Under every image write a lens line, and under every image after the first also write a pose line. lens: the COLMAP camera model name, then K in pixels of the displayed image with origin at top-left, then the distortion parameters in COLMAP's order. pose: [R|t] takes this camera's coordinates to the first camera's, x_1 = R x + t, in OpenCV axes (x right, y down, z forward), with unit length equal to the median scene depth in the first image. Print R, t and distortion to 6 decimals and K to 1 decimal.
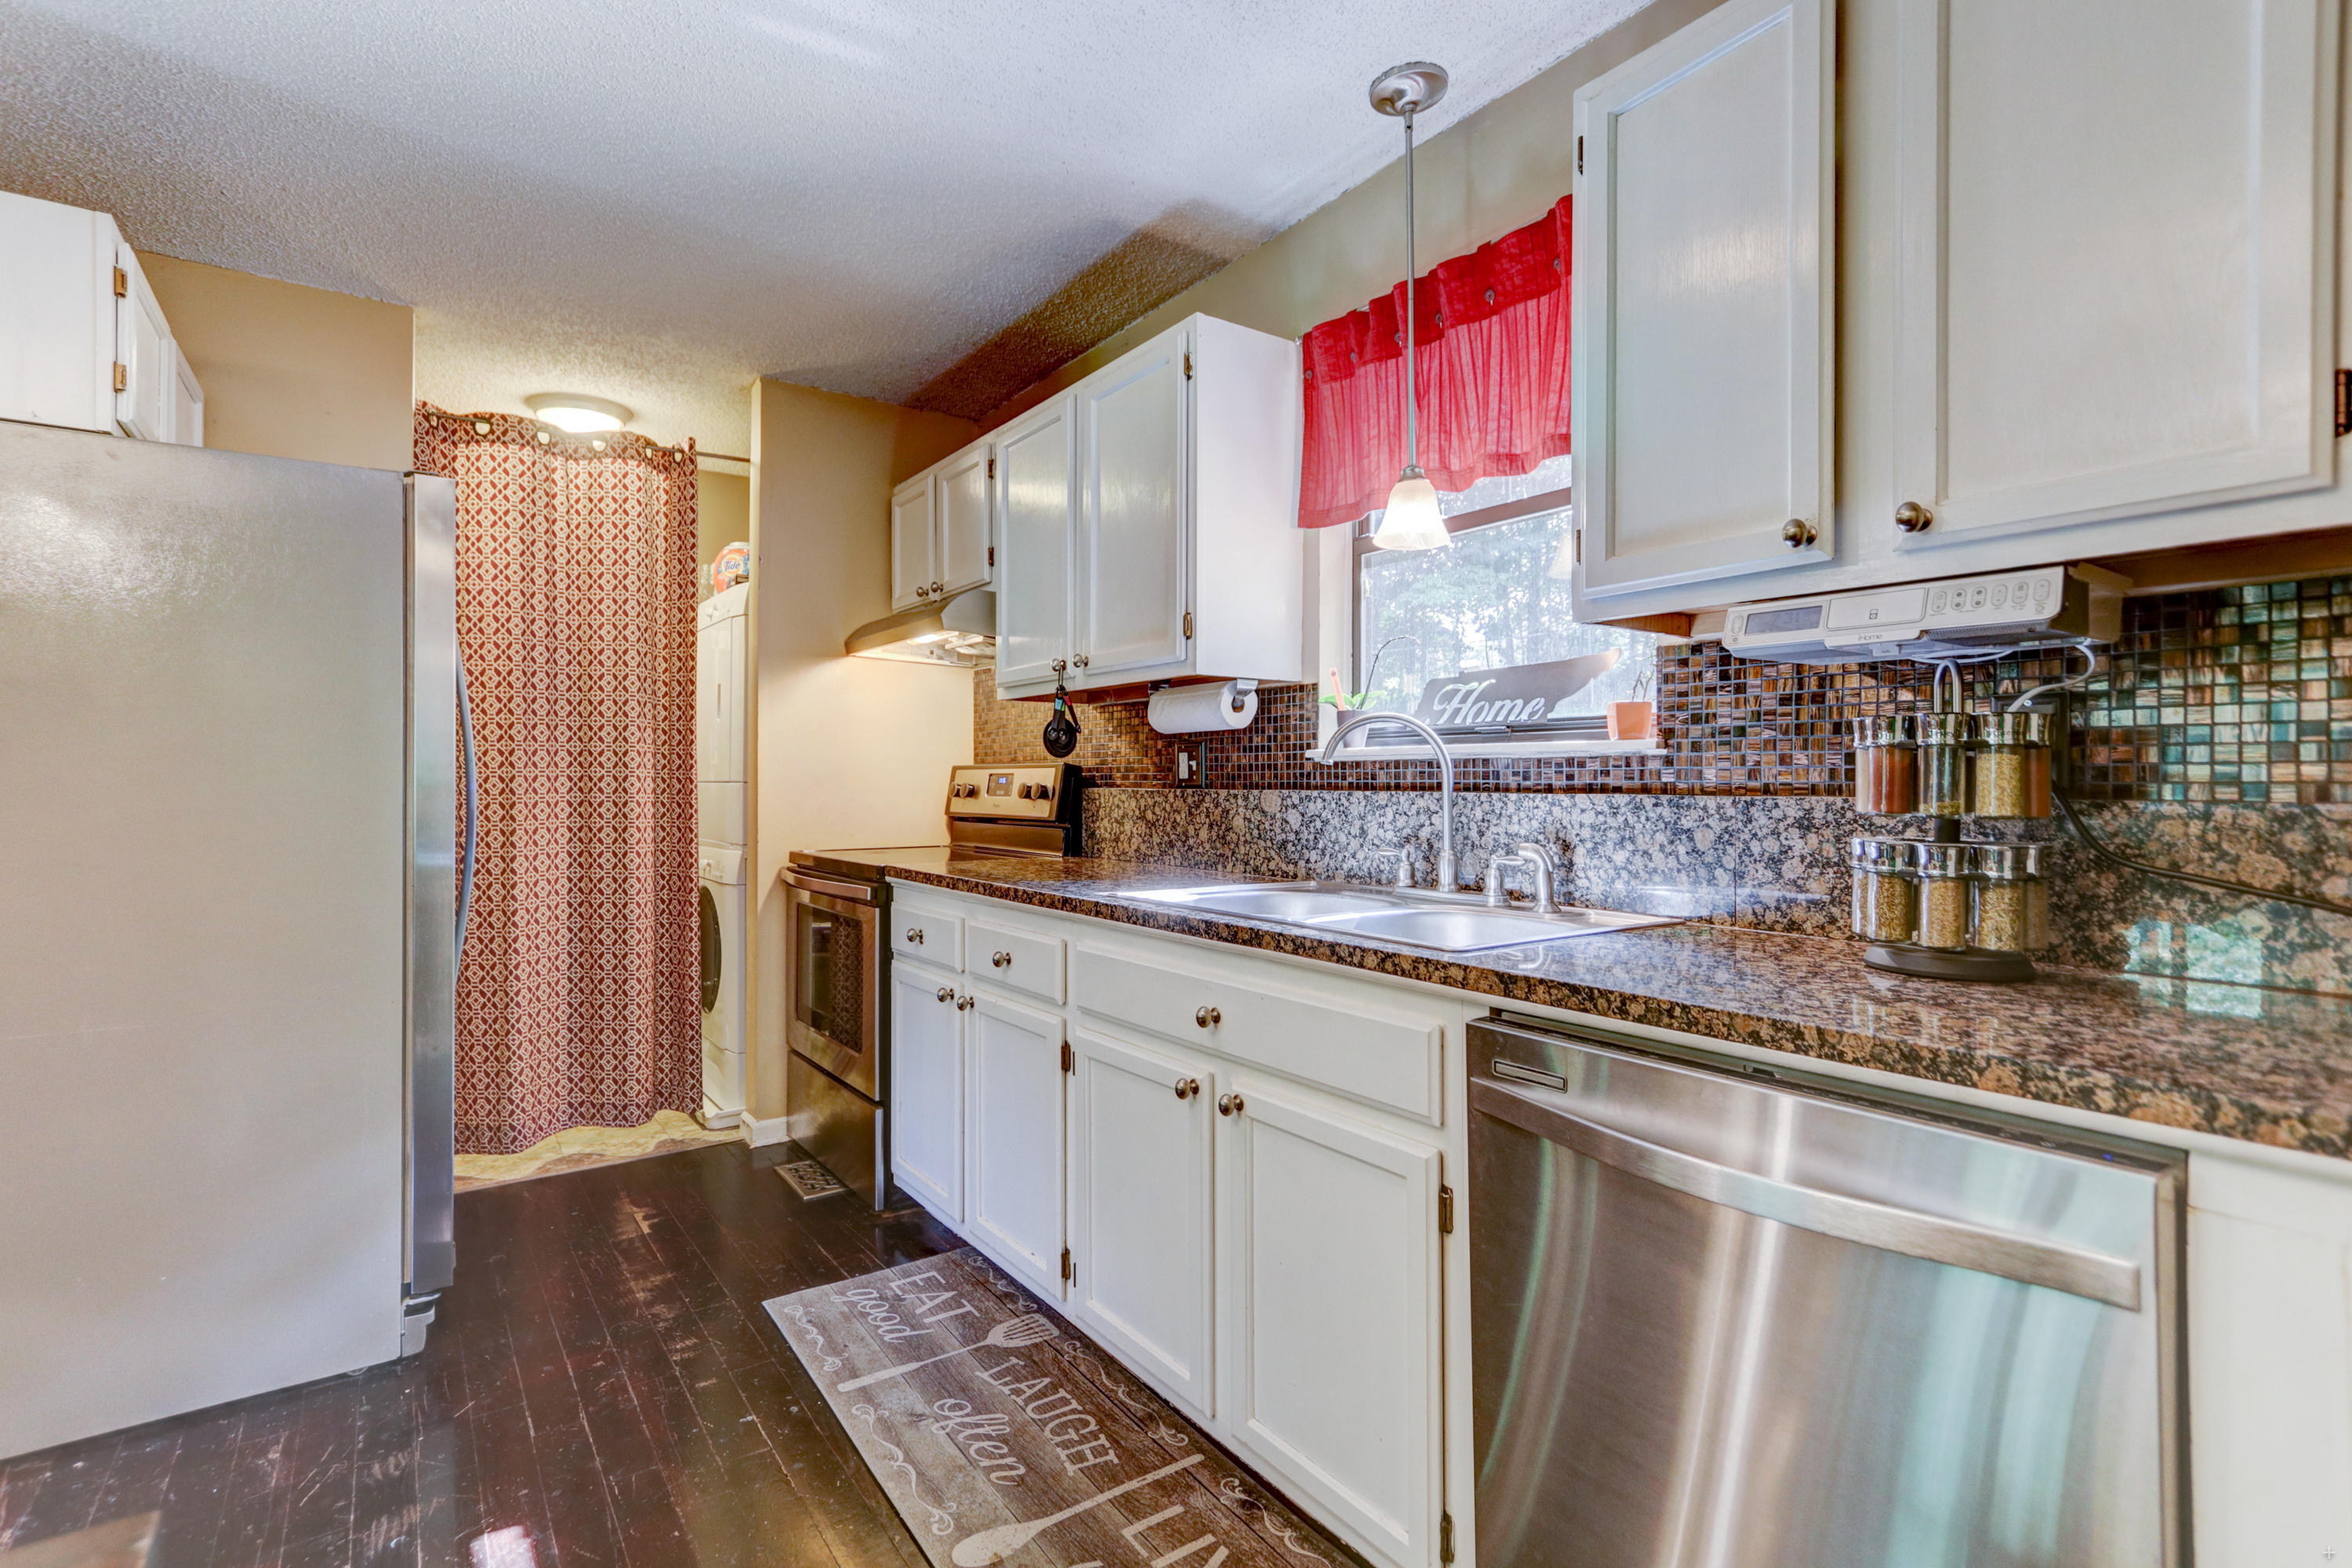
lens RADIAL K [[1095.2, 0, 1160.2], [0, 1095.2, 778.8], [0, 0, 1]] dist [0.014877, -0.000432]
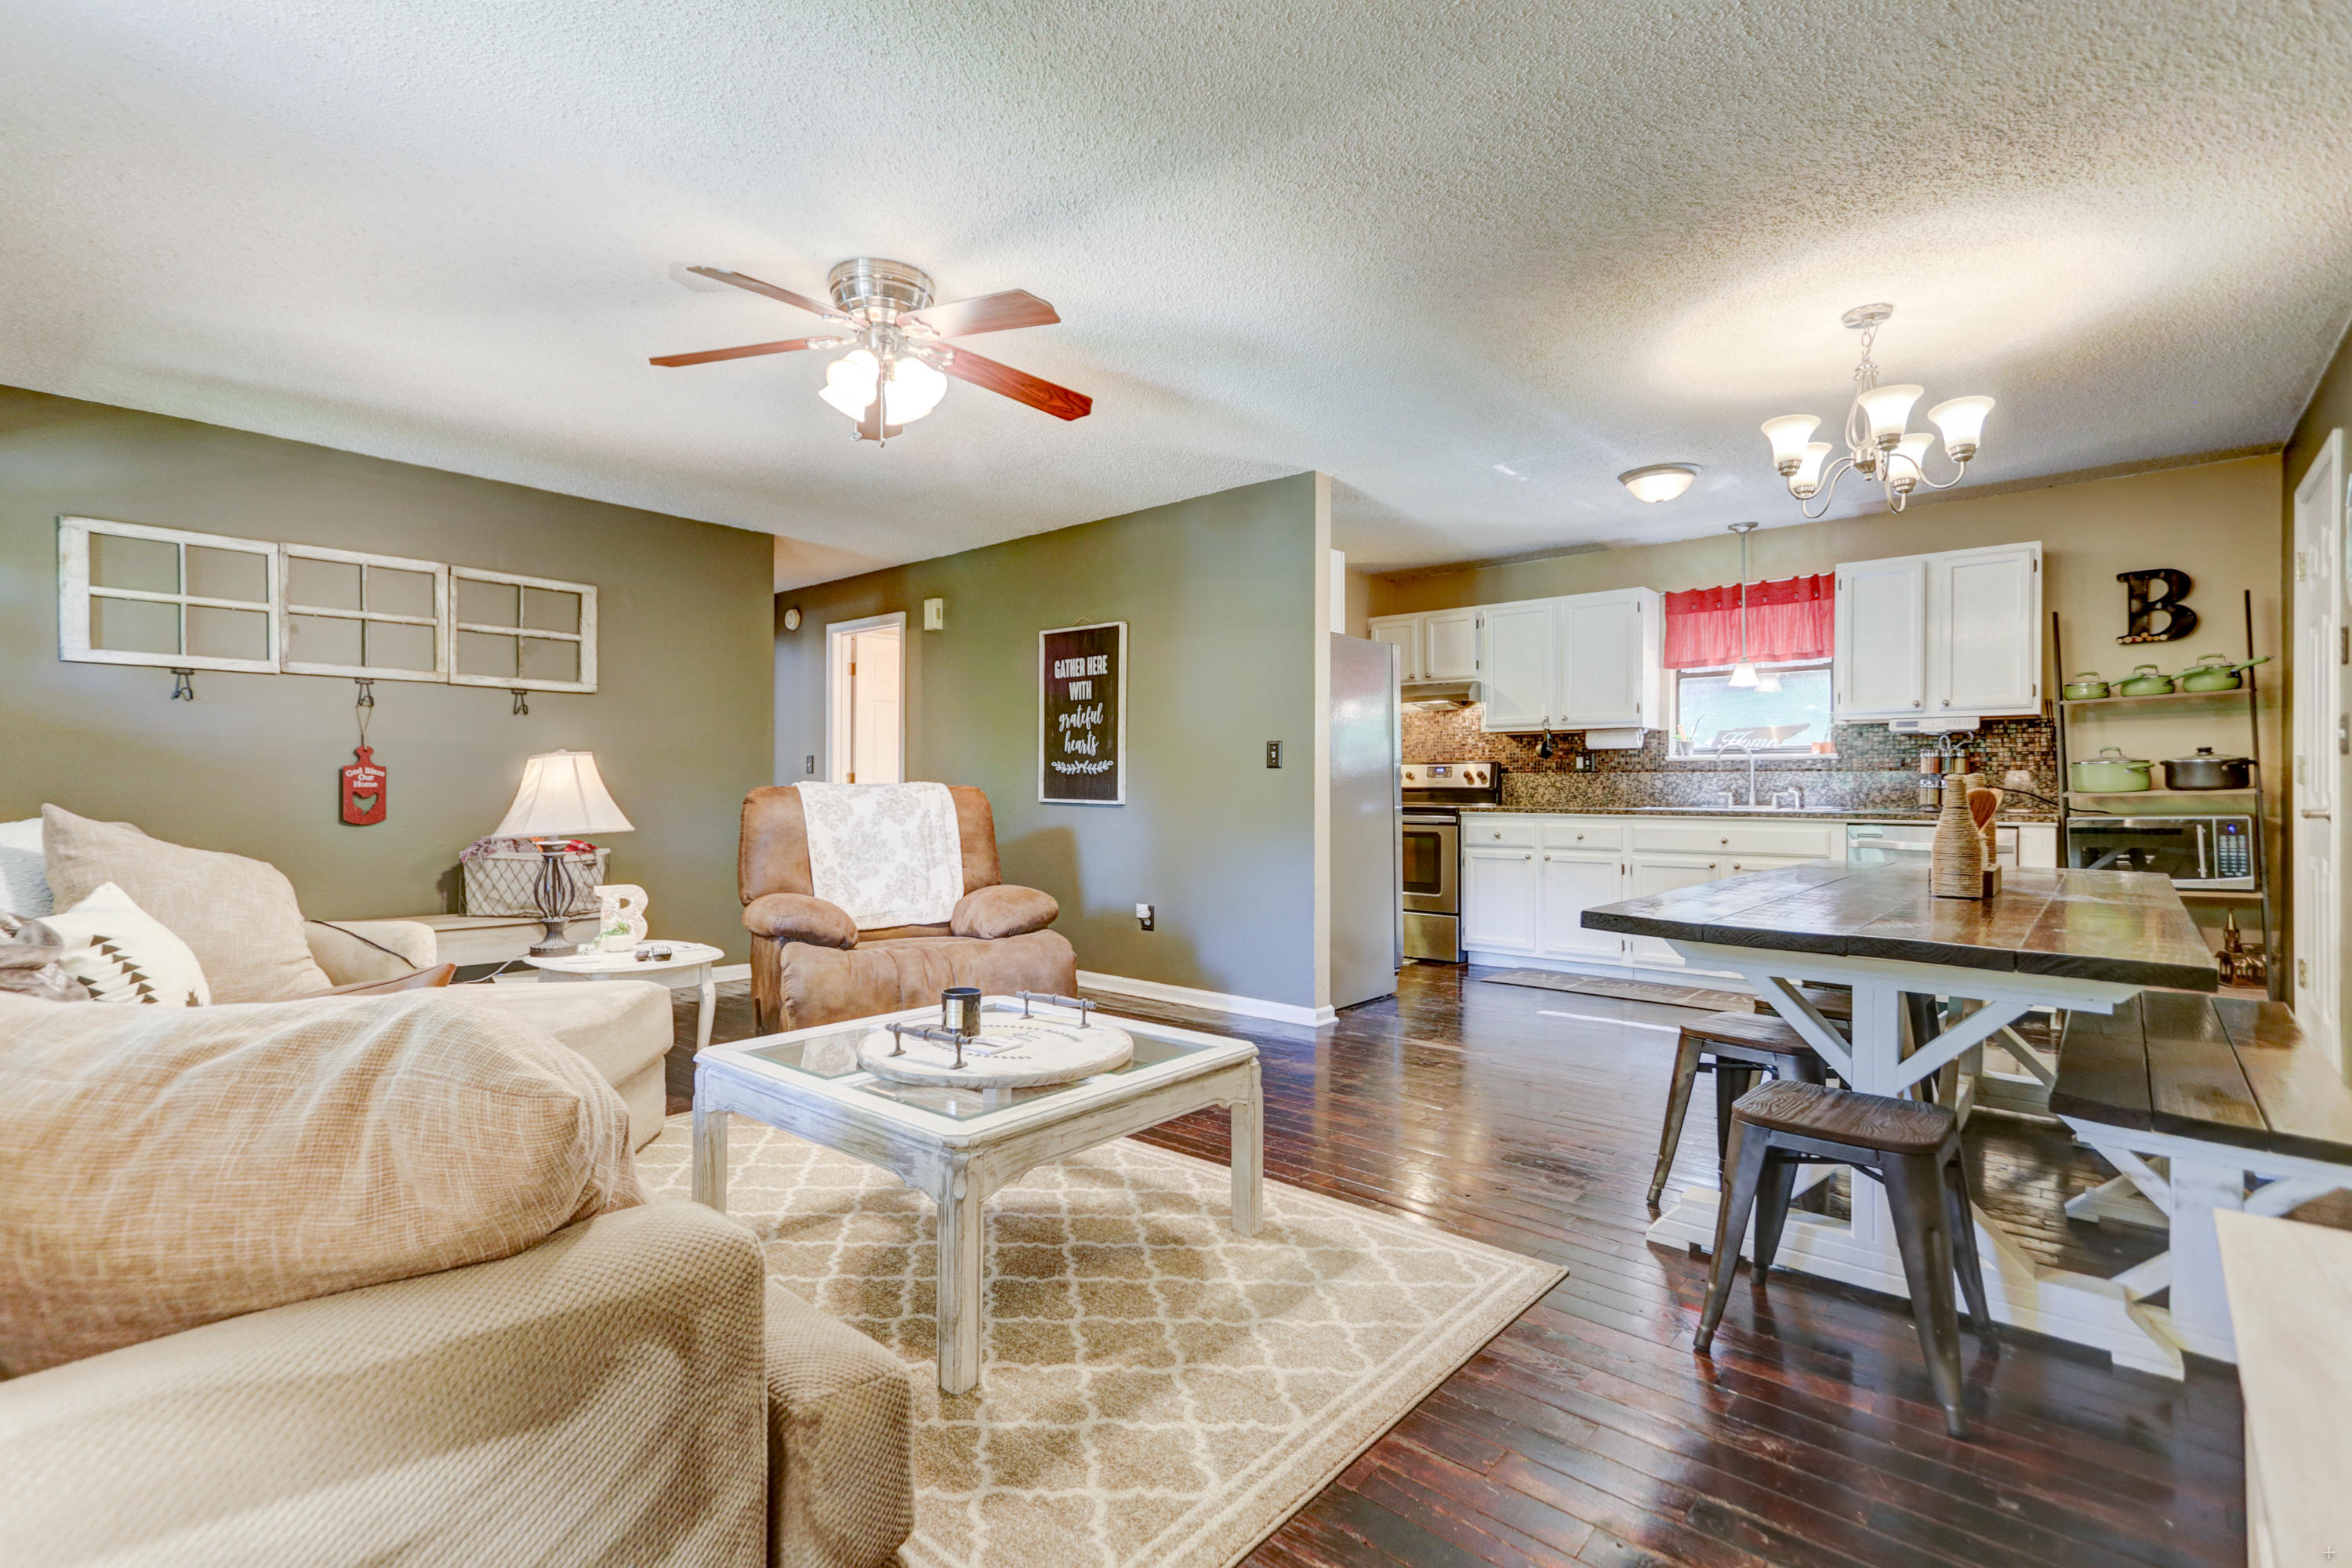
lens RADIAL K [[1058.9, 0, 1176.0], [0, 1058.9, 784.0], [0, 0, 1]] dist [0.014276, 0.000111]
pose [[0.970865, 0.004057, 0.239592, -1.766318], [-0.003618, 0.999991, -0.002275, 0.053933], [-0.239599, 0.001342, 0.970871, -1.267688]]
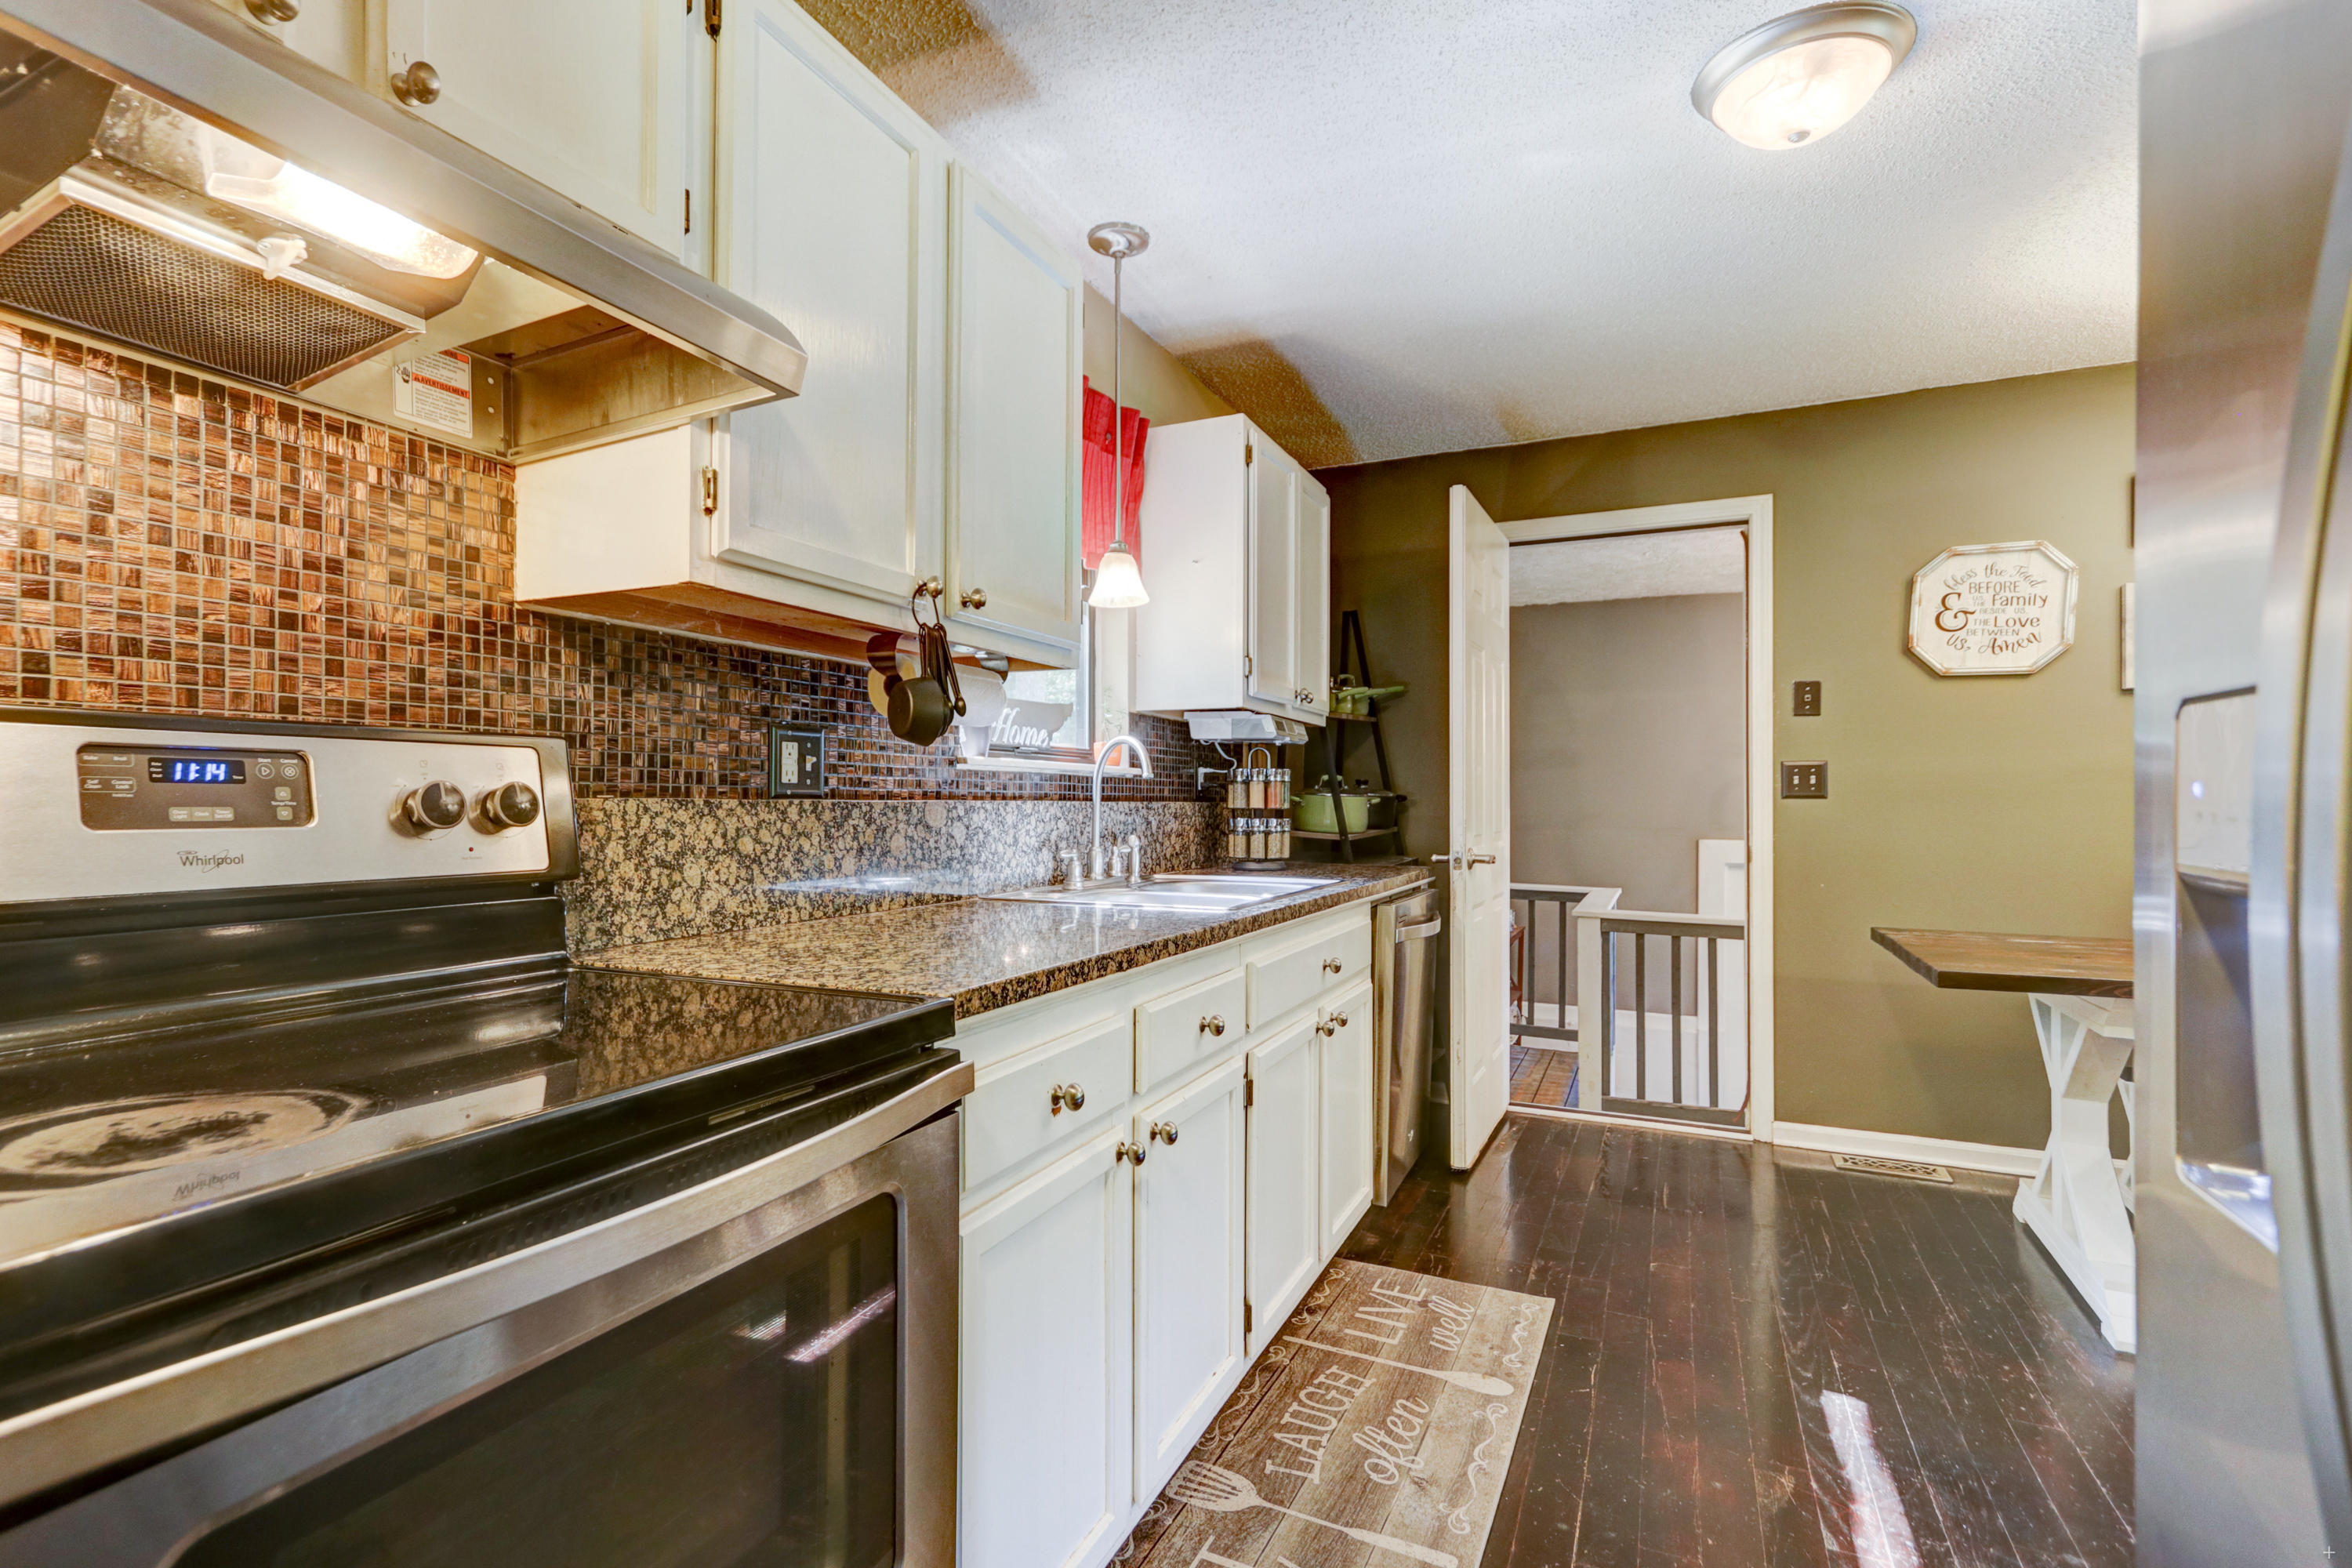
lens RADIAL K [[1133.9, 0, 1052.7], [0, 1133.9, 803.6], [0, 0, 1]] dist [-0.000334, -0.000276]
pose [[-0.448111, 0.000117, 0.893978, -0.847188], [-0.002610, 0.999996, -0.001439, 0.016253], [-0.893974, -0.002978, -0.448109, 1.555054]]
